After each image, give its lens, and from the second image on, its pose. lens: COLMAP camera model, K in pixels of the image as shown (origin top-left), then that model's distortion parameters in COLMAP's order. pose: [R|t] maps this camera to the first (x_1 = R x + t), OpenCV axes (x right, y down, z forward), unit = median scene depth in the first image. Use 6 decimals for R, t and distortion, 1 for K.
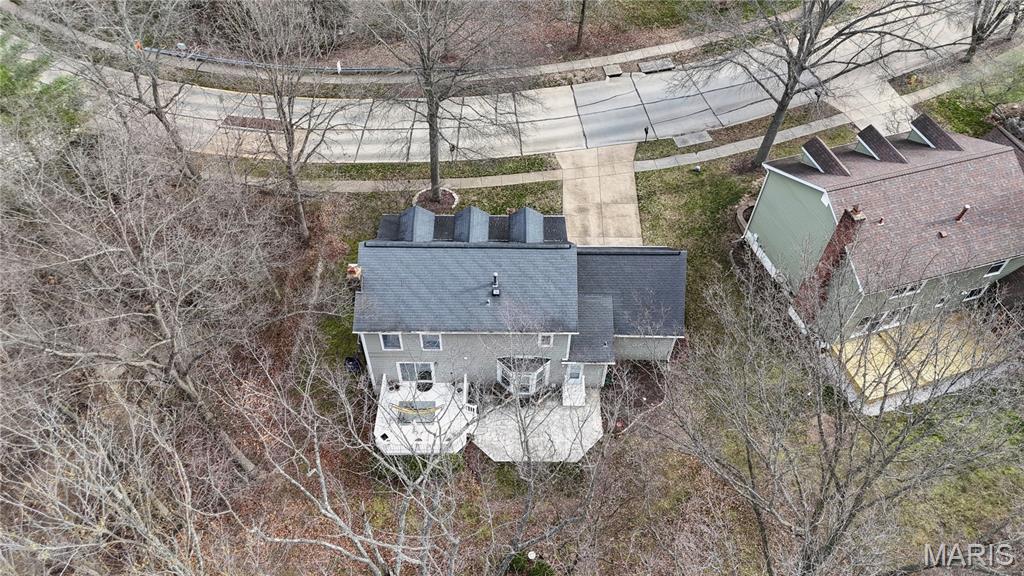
lens RADIAL K [[717.5, 0, 508.8], [0, 717.5, 284.7], [0, 0, 1]] dist [0.007636, -0.001397]
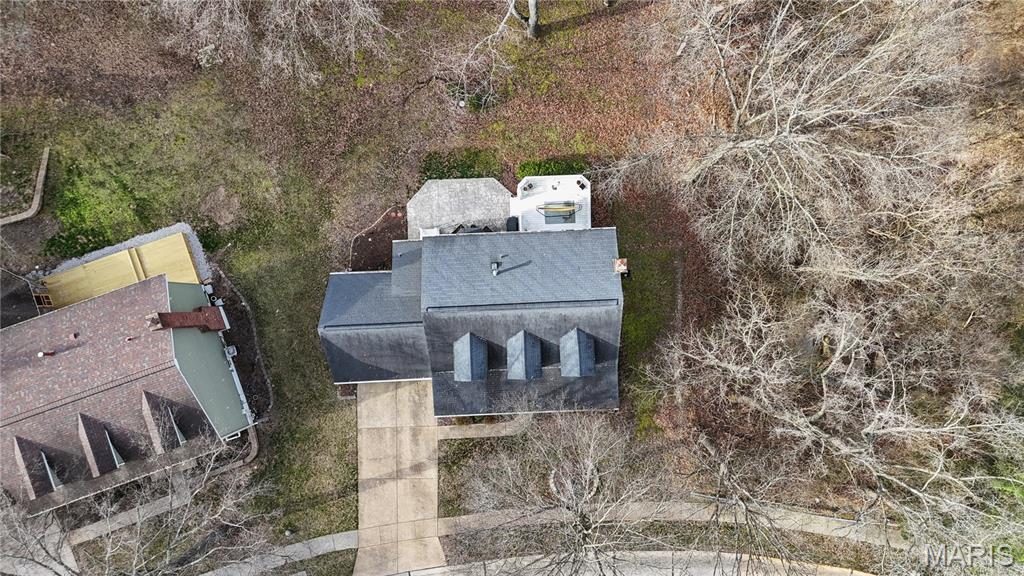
lens RADIAL K [[717.5, 0, 513.6], [0, 717.5, 288.3], [0, 0, 1]] dist [0.007636, -0.001397]
pose [[-0.999046, 0.042630, -0.009480, -0.031028], [-0.038533, -0.758327, 0.650734, -0.647762], [0.020552, 0.650479, 0.759246, 0.148198]]
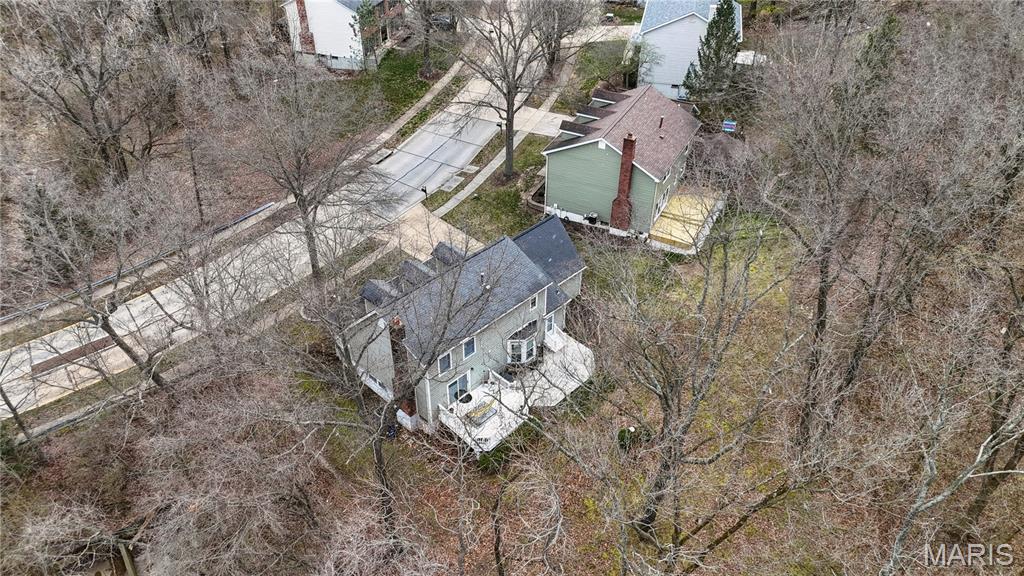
lens RADIAL K [[717.5, 0, 514.3], [0, 717.5, 290.4], [0, 0, 1]] dist [0.007636, -0.001397]
pose [[0.697733, -0.451588, 0.556091, -0.599822], [0.557175, 0.830017, -0.025056, 0.063440], [-0.450250, 0.327323, 0.830744, -0.067865]]
